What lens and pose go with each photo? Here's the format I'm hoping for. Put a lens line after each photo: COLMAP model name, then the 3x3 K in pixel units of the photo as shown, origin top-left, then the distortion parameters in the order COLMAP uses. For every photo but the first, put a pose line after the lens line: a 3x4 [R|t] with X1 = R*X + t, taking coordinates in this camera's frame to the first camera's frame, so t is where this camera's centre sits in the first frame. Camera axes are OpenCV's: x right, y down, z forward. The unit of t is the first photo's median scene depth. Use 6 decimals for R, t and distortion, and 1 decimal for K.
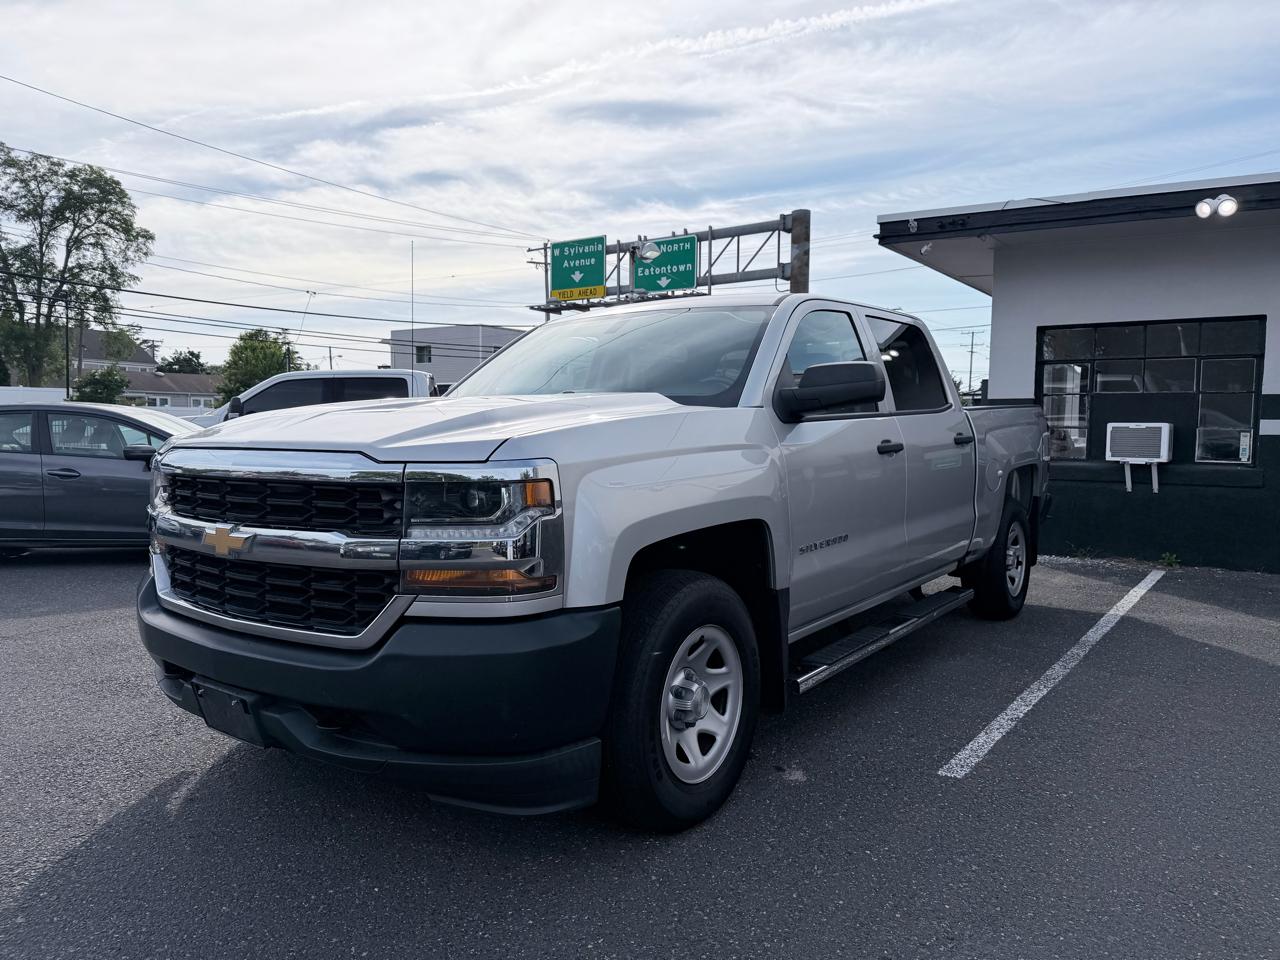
lens RADIAL K [[904.7, 0, 637.8], [0, 904.7, 479.0], [0, 0, 1]] dist [0.040899, -0.055850]
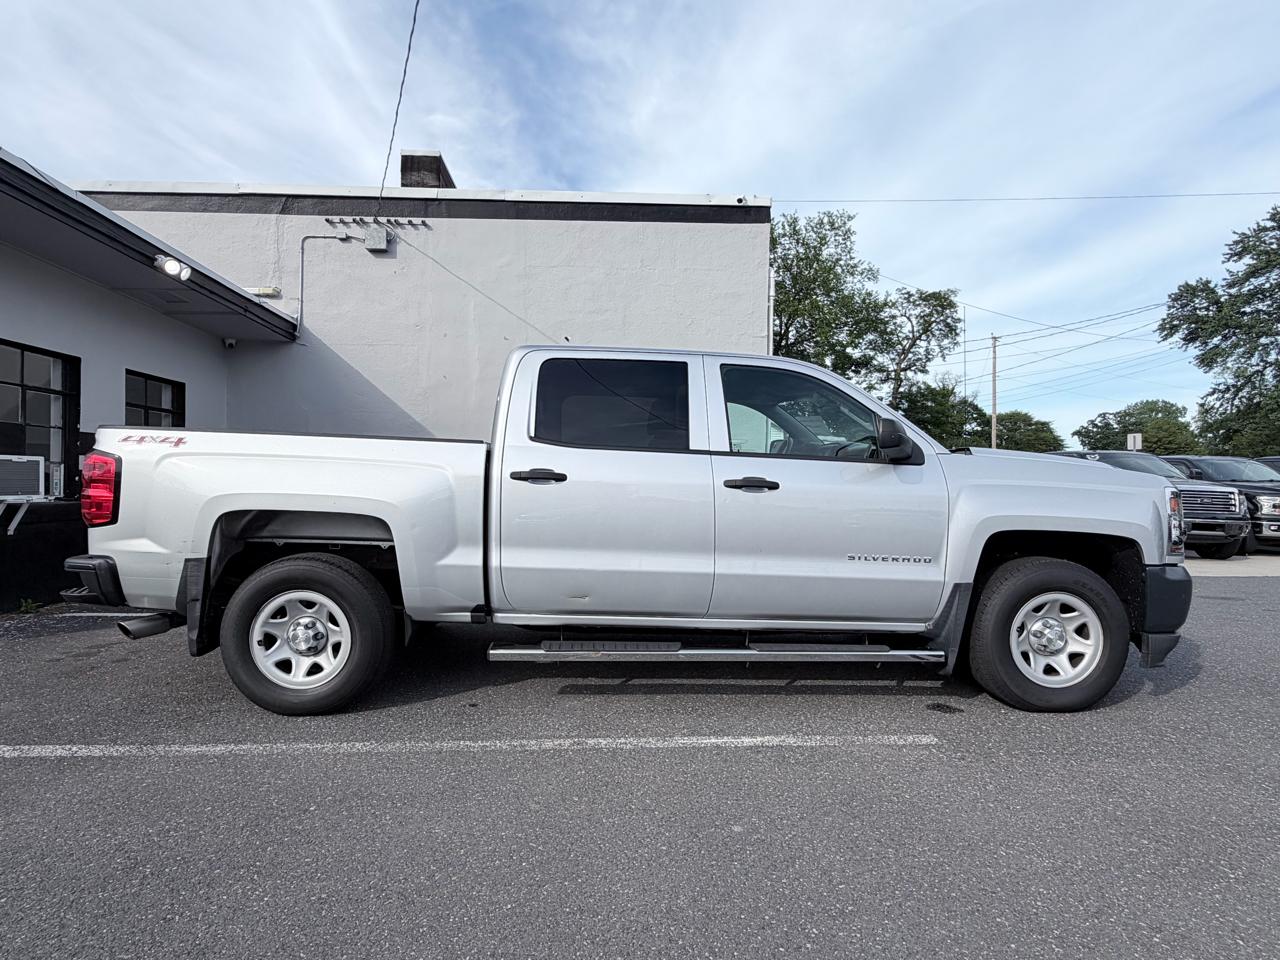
lens RADIAL K [[707.3, 0, 637.7], [0, 707.3, 461.2], [0, 0, 1]] dist [0.002441, -0.000269]
pose [[-0.627430, 0.009413, 0.778616, -0.059194], [0.030154, 0.999471, 0.012215, -0.007716], [-0.778089, 0.031143, -0.627381, 0.162314]]
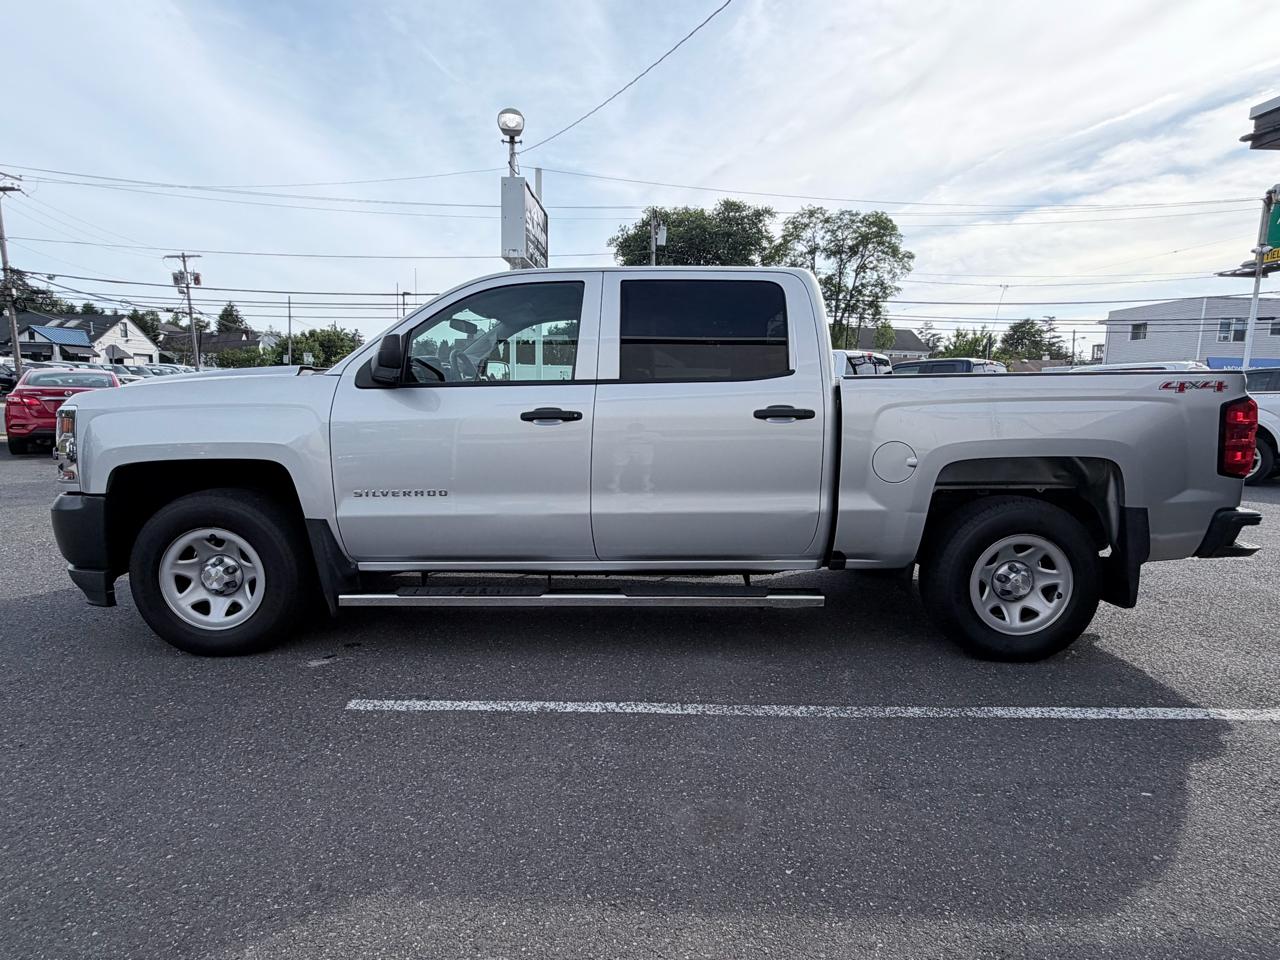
lens RADIAL K [[692.9, 0, 640.0], [0, 692.9, 480.0], [0, 0, 1]] dist [-0.000202, 0.000567]
pose [[0.601852, 0.109570, -0.791056, 0.079452], [-0.061859, 0.993963, 0.090611, -0.003114], [0.796209, -0.005600, 0.604996, 0.051187]]
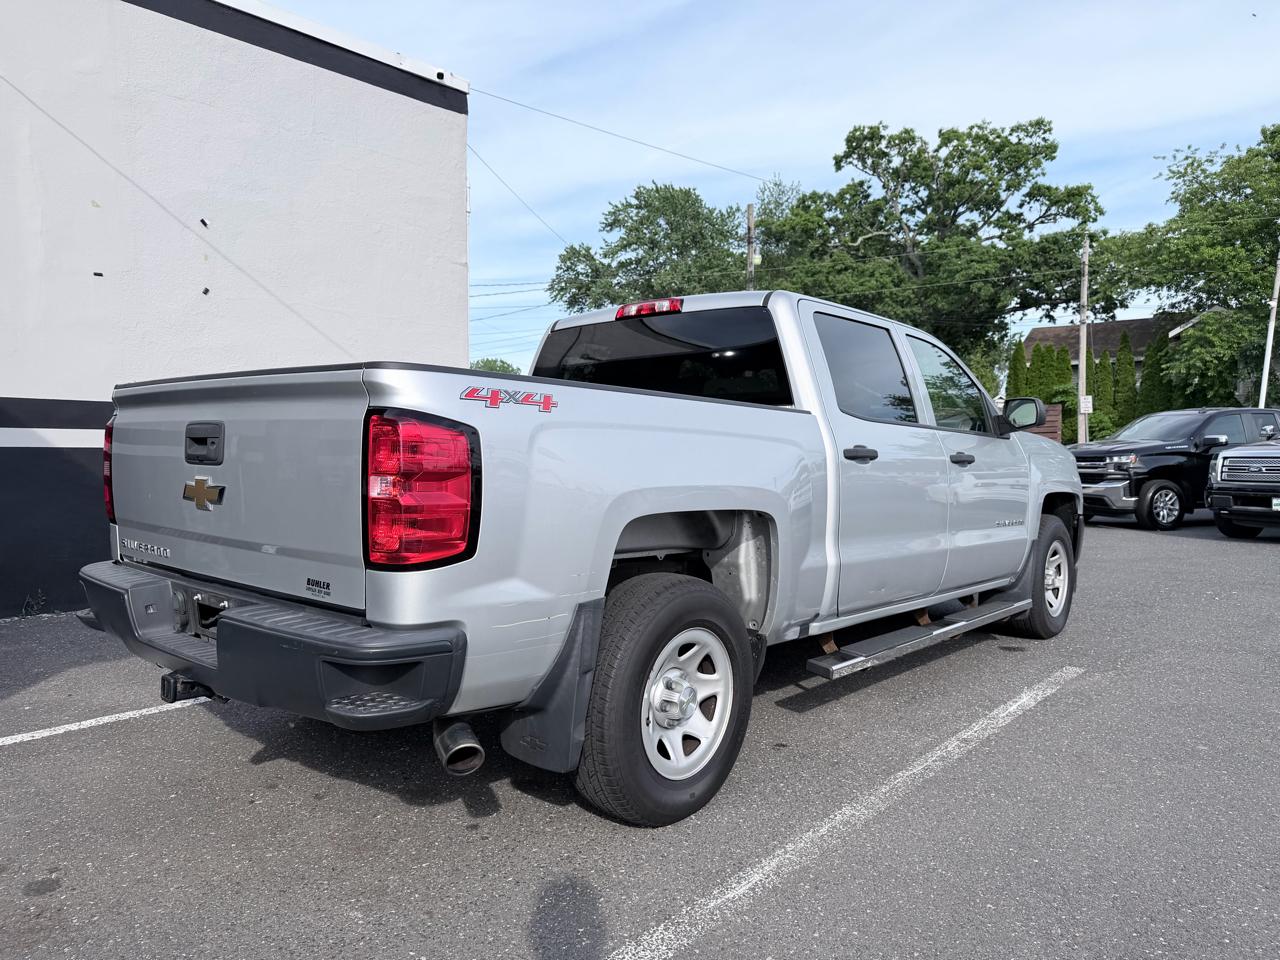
lens RADIAL K [[906.8, 0, 633.9], [0, 906.8, 476.0], [0, 0, 1]] dist [0.038170, -0.067783]
pose [[-0.996279, -0.007611, 0.085848, 0.015891], [-0.000203, 0.996298, 0.085969, -0.010375], [-0.086184, 0.085631, -0.992592, 0.203981]]
